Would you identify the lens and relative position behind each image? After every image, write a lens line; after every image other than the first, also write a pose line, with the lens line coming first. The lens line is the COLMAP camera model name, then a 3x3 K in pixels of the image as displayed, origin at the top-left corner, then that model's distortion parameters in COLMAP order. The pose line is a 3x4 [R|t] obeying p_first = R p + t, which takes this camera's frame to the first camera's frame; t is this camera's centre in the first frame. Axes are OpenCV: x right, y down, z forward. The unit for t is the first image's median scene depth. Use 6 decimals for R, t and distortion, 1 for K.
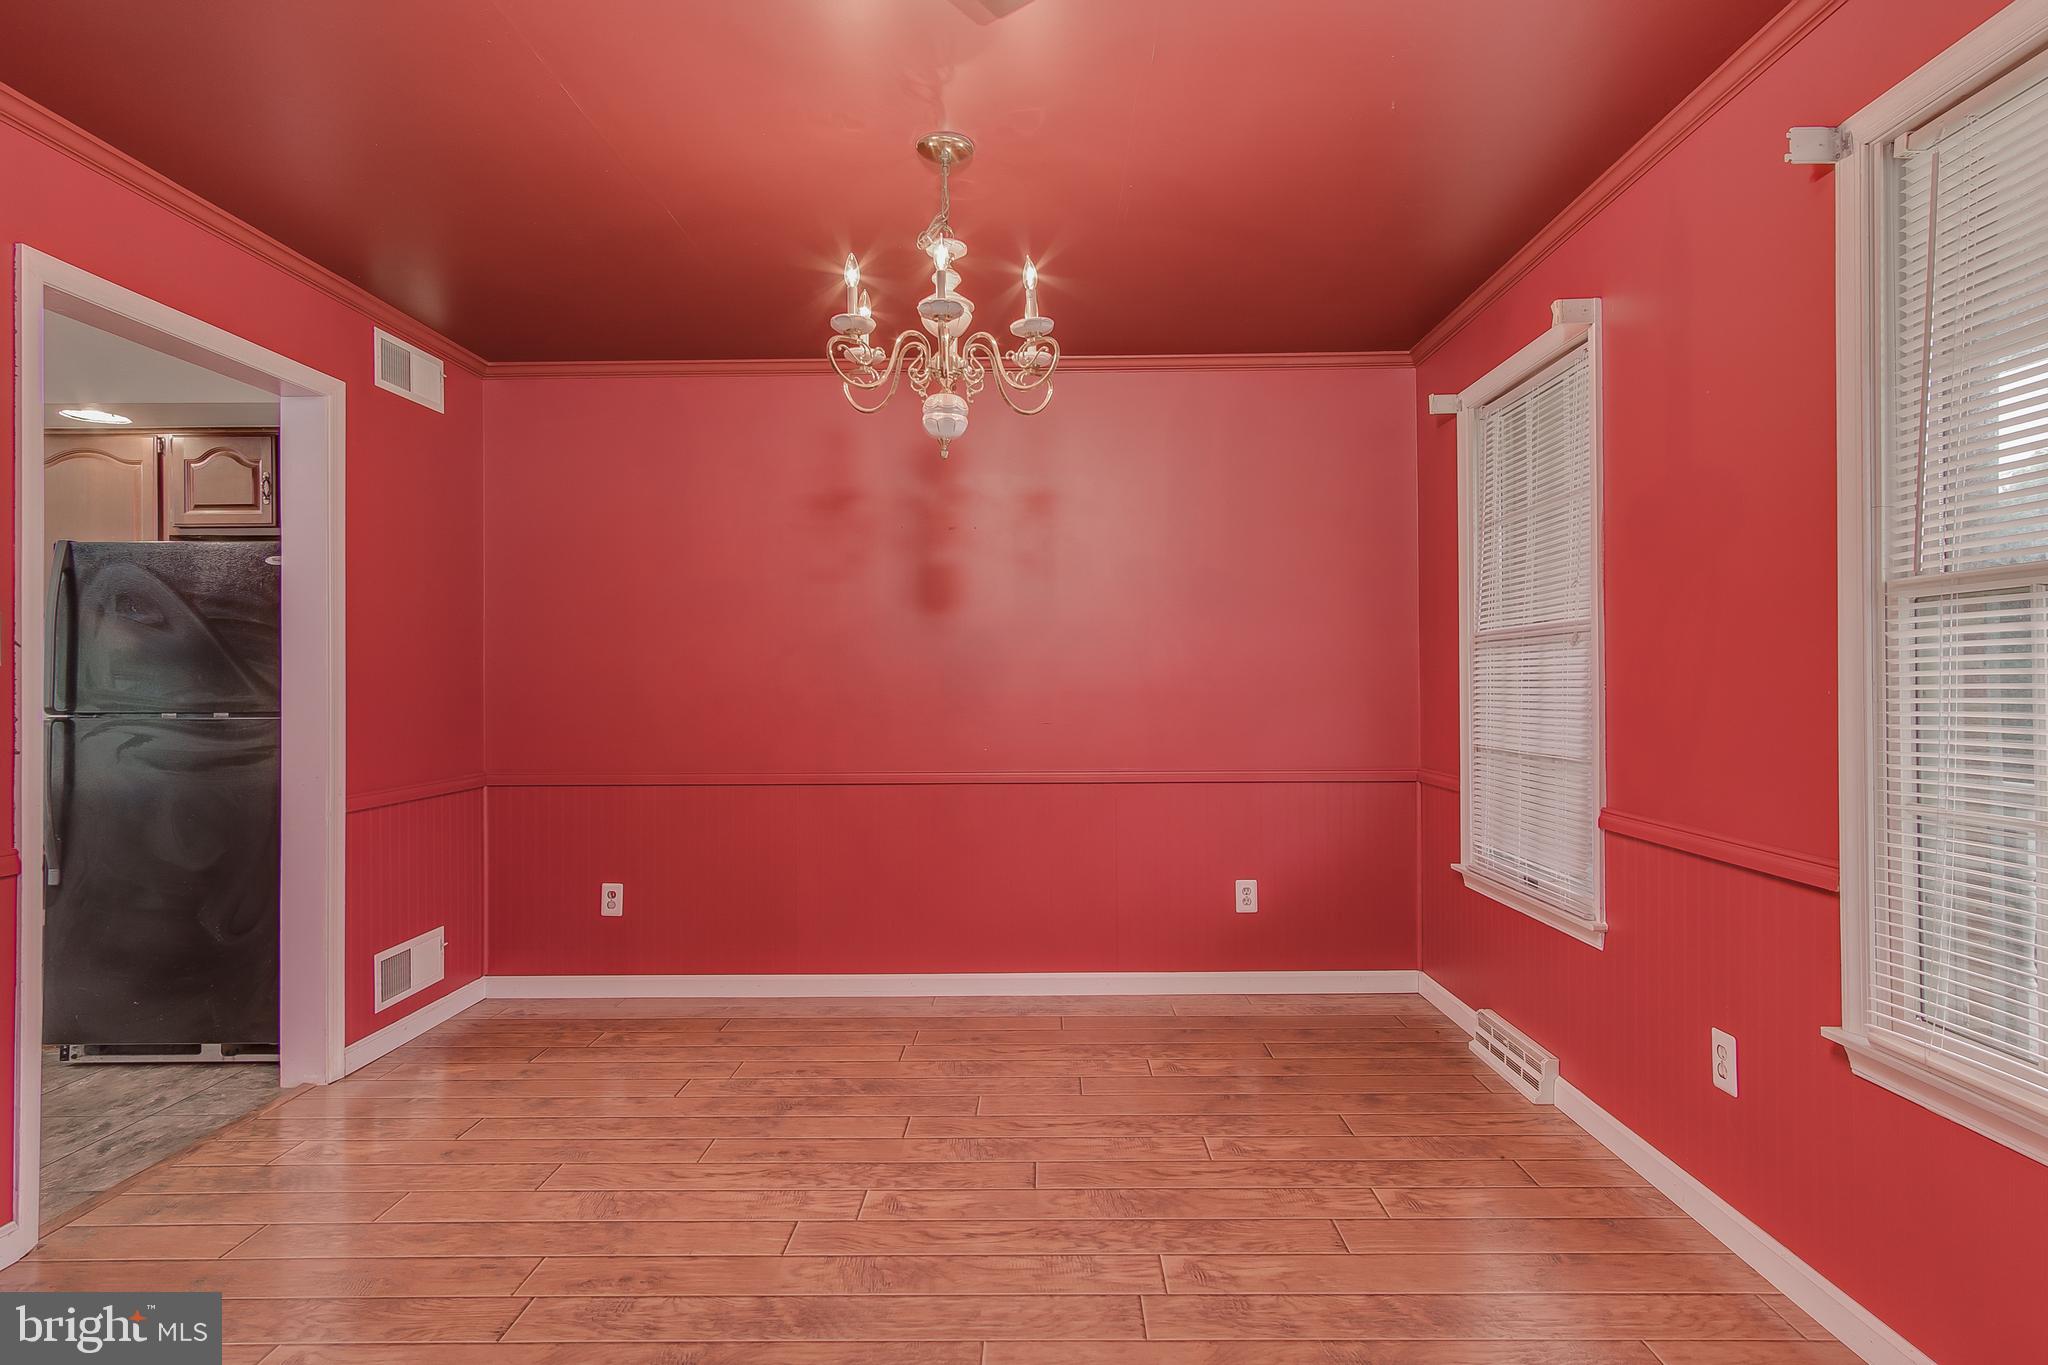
lens RADIAL K [[1064.1, 0, 1022.2], [0, 1064.1, 678.3], [0, 0, 1]] dist [0.007292, 0.001308]
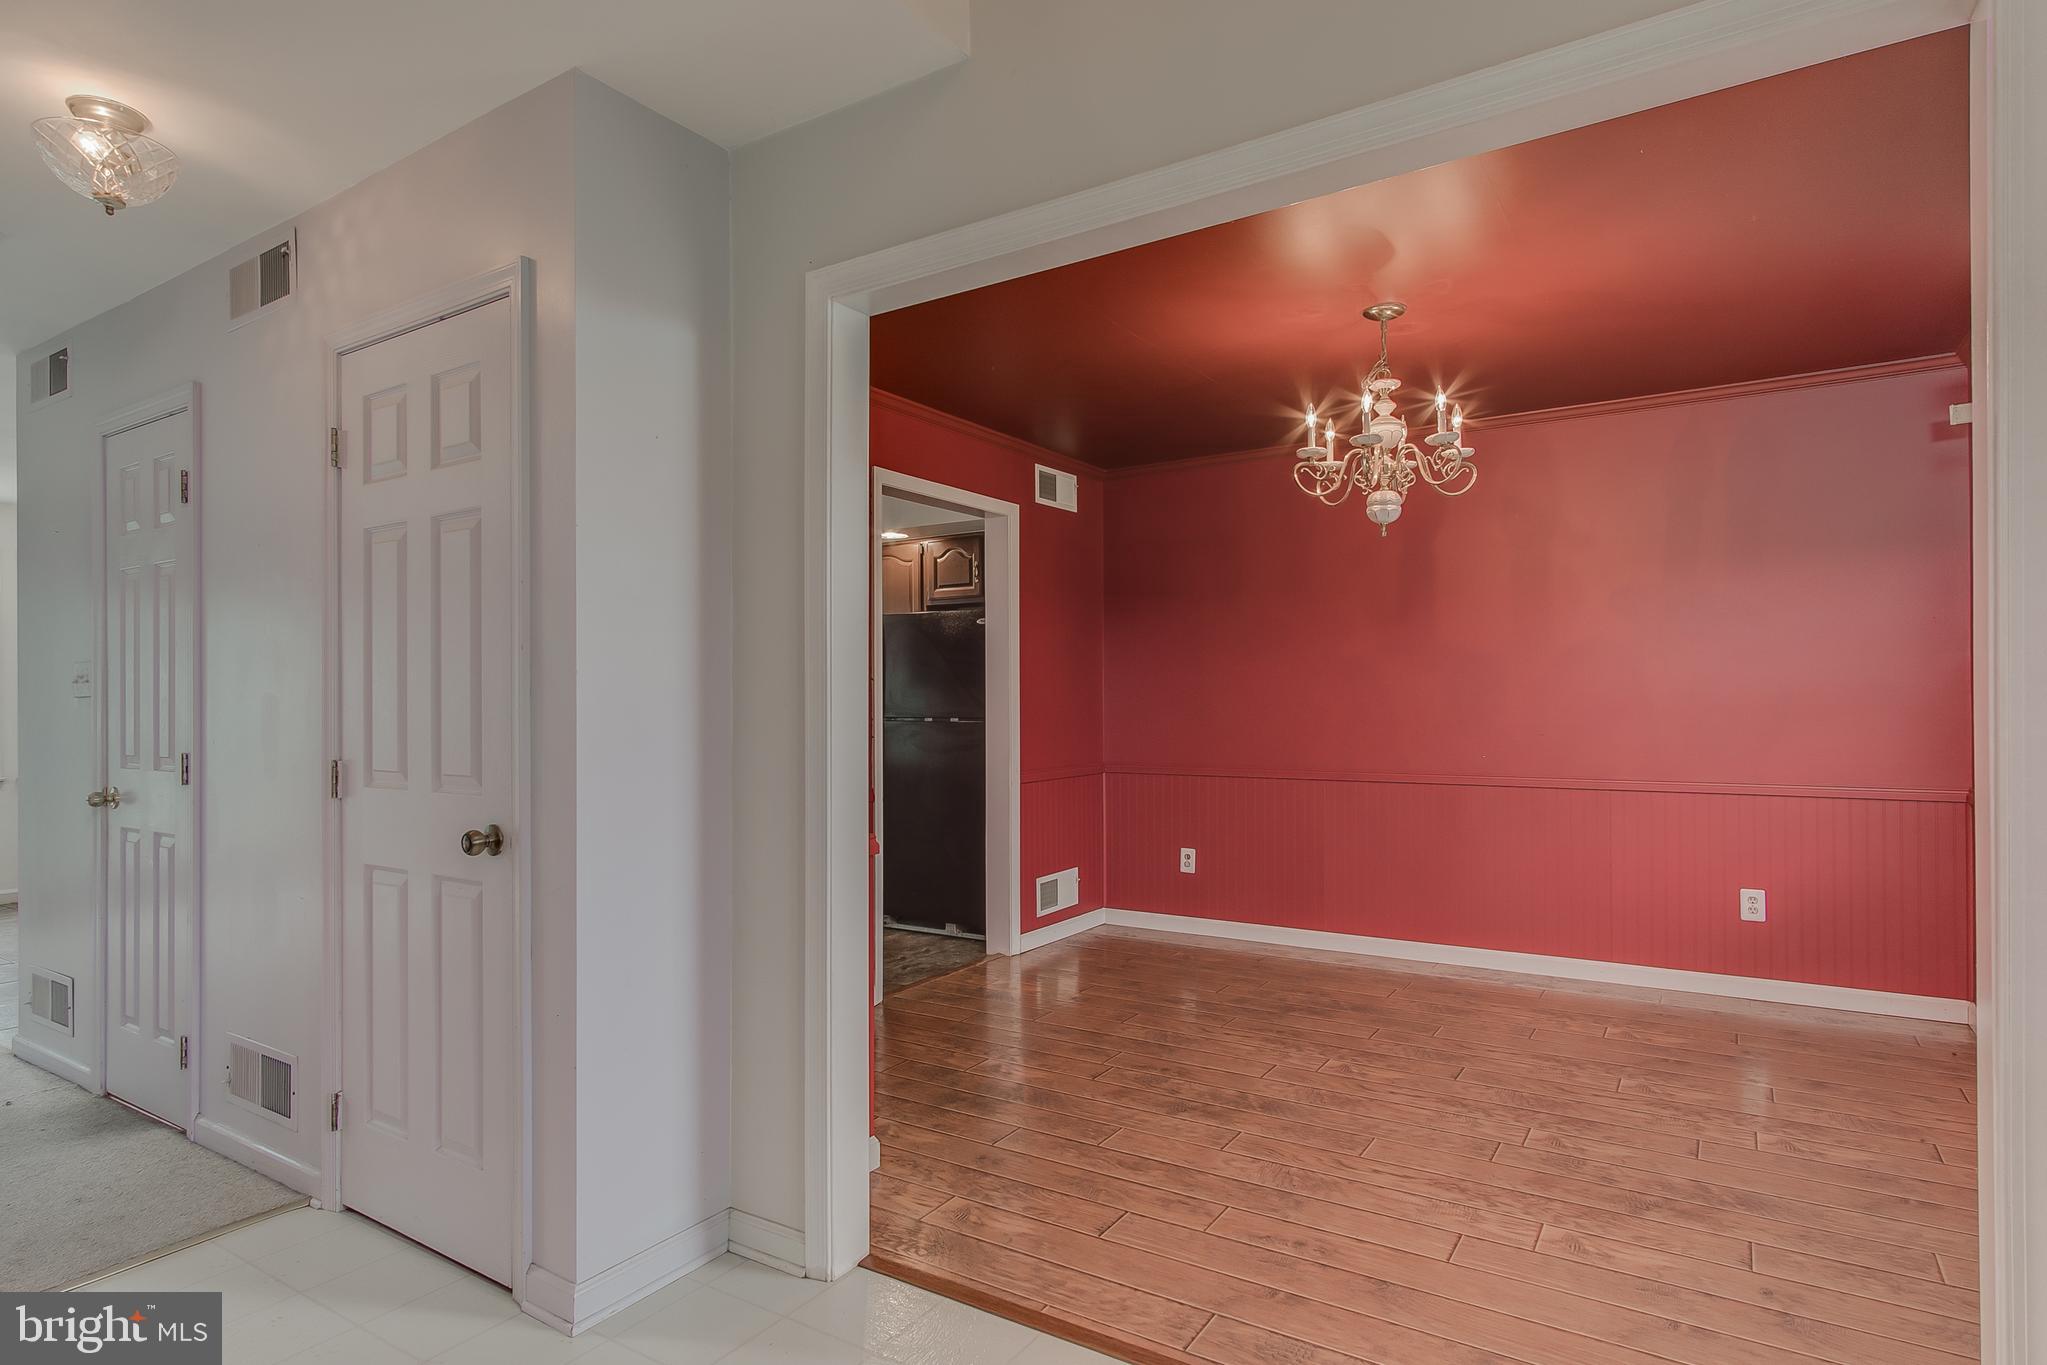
lens RADIAL K [[1085.0, 0, 1036.1], [0, 1085.0, 682.0], [0, 0, 1]] dist [-0.002991, 0.000088]
pose [[0.850763, -0.007621, -0.525495, 0.227332], [0.003444, 0.999954, -0.008926, -0.006843], [0.525539, 0.005784, 0.850750, -0.346874]]
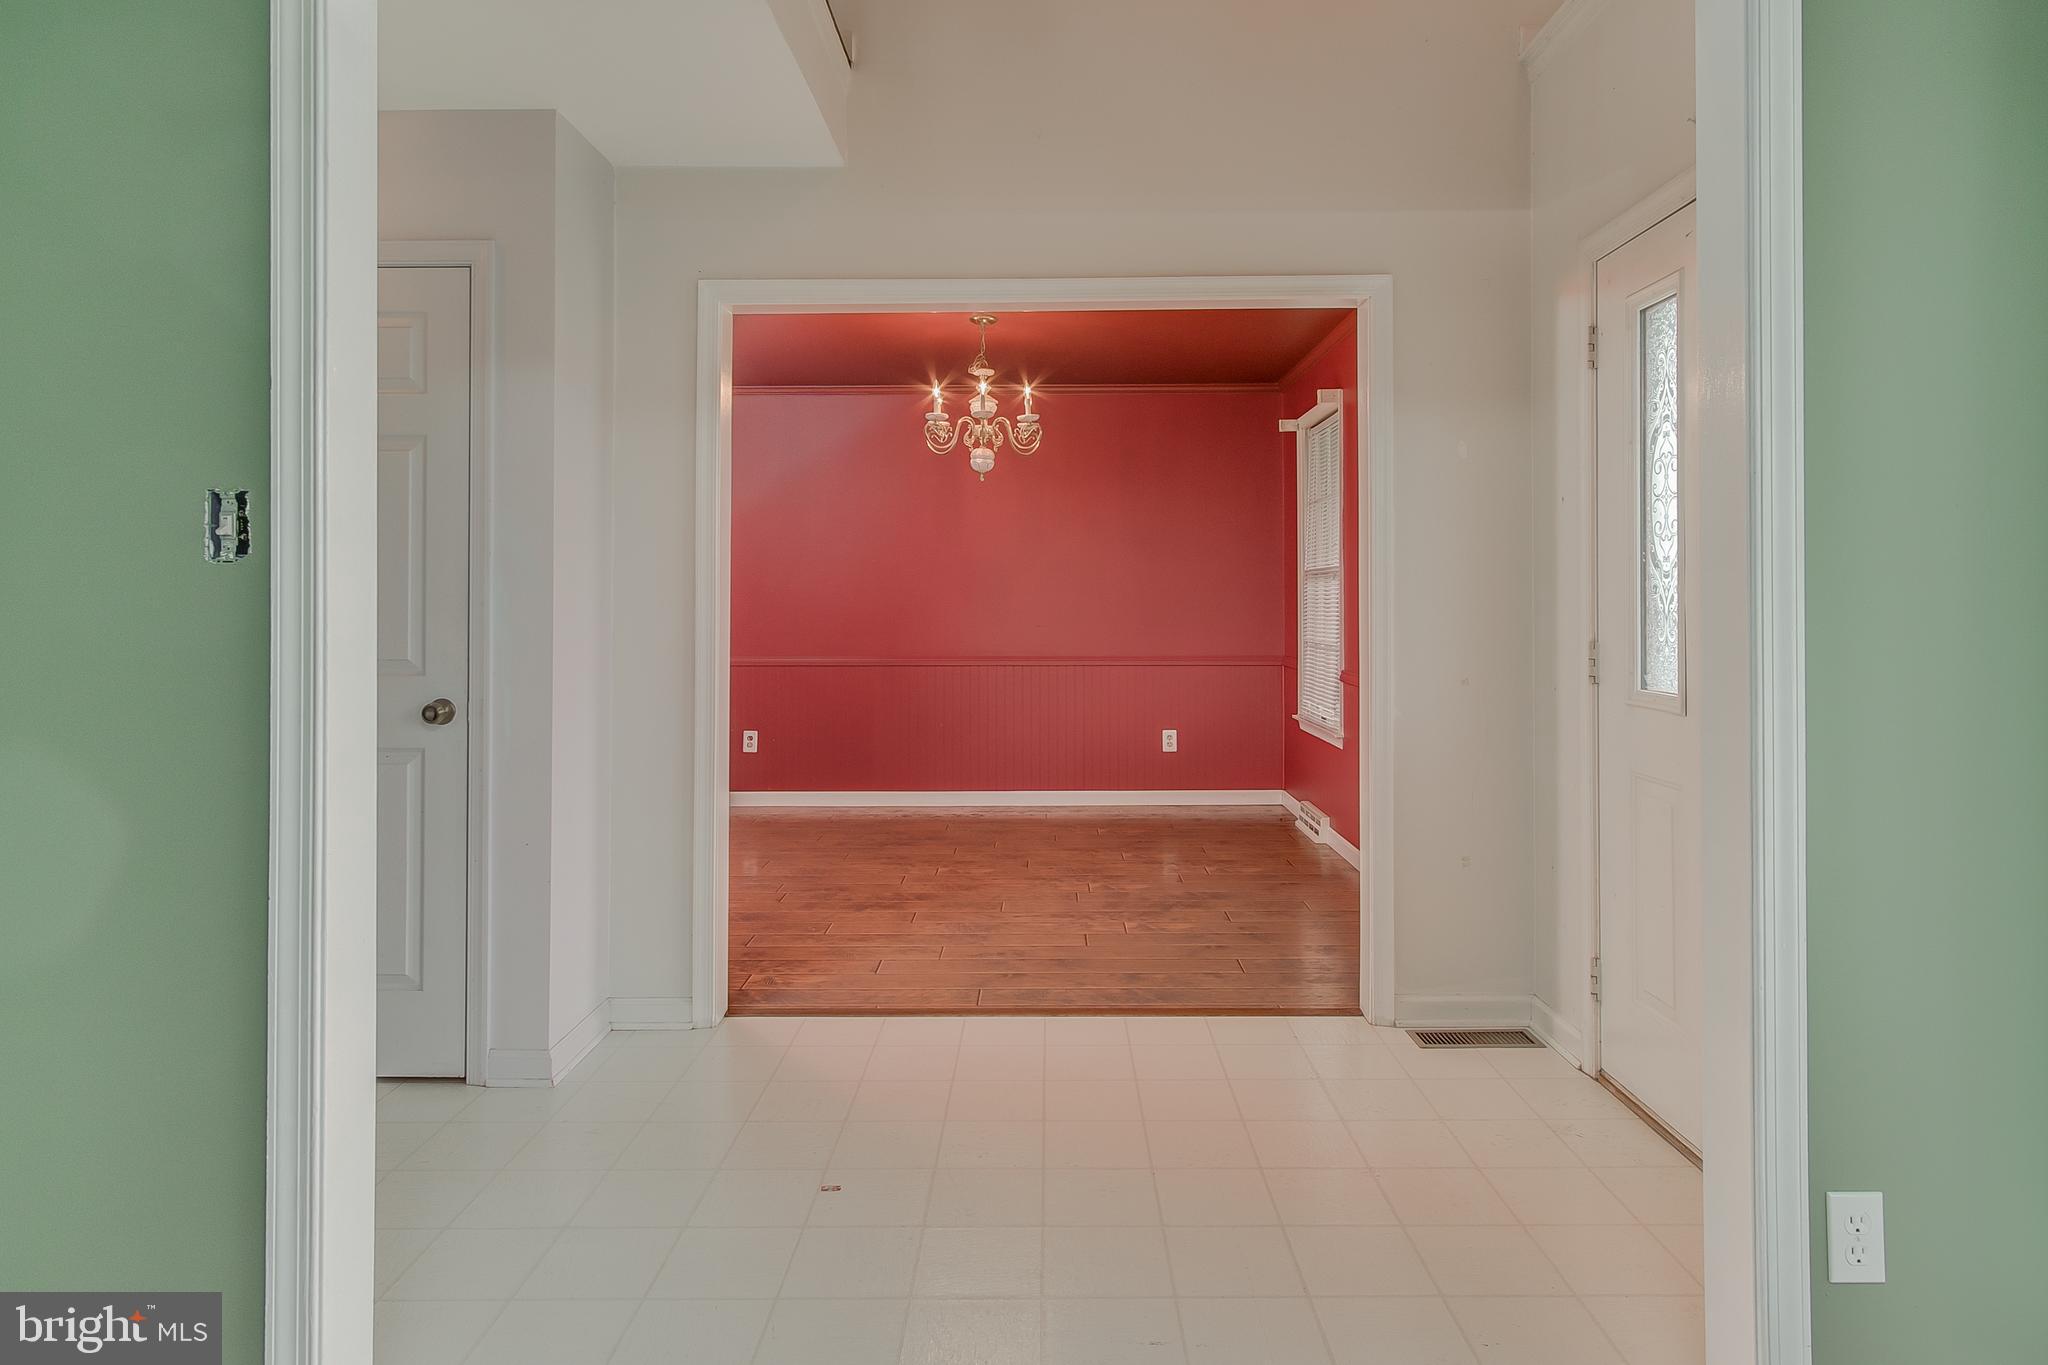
lens RADIAL K [[1158.0, 0, 1028.2], [0, 1158.0, 554.7], [0, 0, 1]] dist [-0.002048, -0.000108]
pose [[0.999981, 0.005203, 0.003297, 0.002931], [-0.005093, 0.999462, -0.032398, -0.007947], [-0.003463, 0.032381, 0.999470, -0.865054]]
